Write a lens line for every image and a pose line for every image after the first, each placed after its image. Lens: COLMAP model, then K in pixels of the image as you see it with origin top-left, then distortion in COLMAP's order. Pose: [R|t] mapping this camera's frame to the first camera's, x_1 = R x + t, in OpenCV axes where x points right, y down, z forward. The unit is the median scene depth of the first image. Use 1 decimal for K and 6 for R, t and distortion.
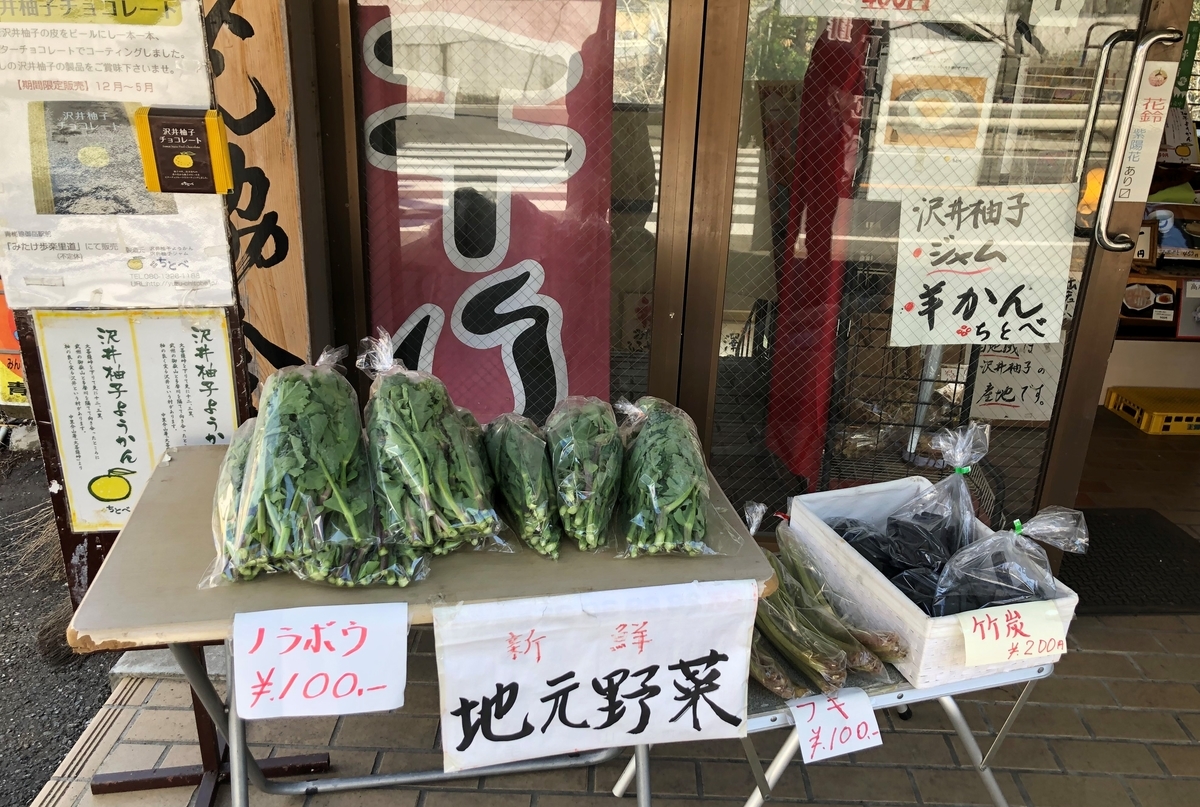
lens RADIAL K [[1033.0, 0, 597.2], [0, 1033.0, 408.0], [0, 0, 1]] dist [0.013950, 0.003067]
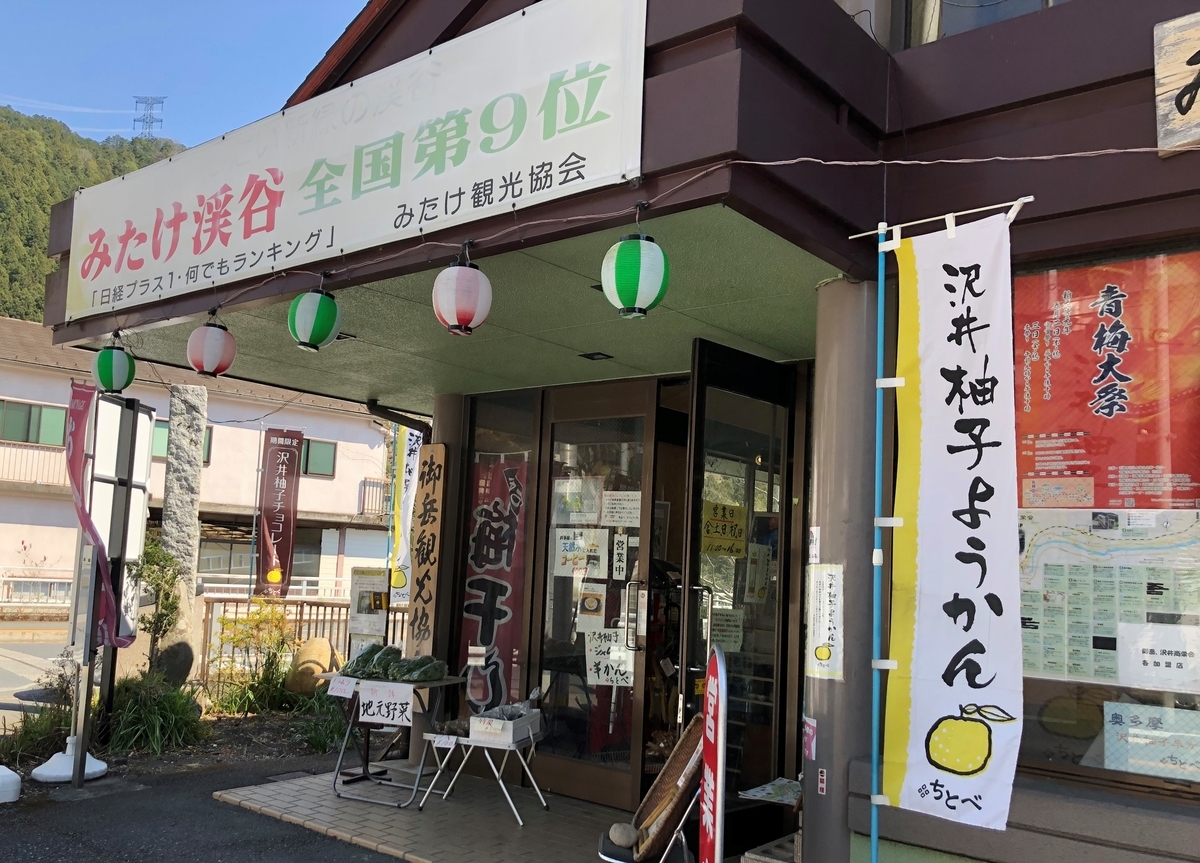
lens RADIAL K [[1027.0, 0, 601.8], [0, 1027.0, 435.1], [0, 0, 1]] dist [0.009379, 0.001415]
pose [[0.785693, -0.081671, -0.613202, 3.187395], [-0.231265, 0.880596, -0.413602, 0.758413], [0.573763, 0.466776, 0.672990, -1.849069]]
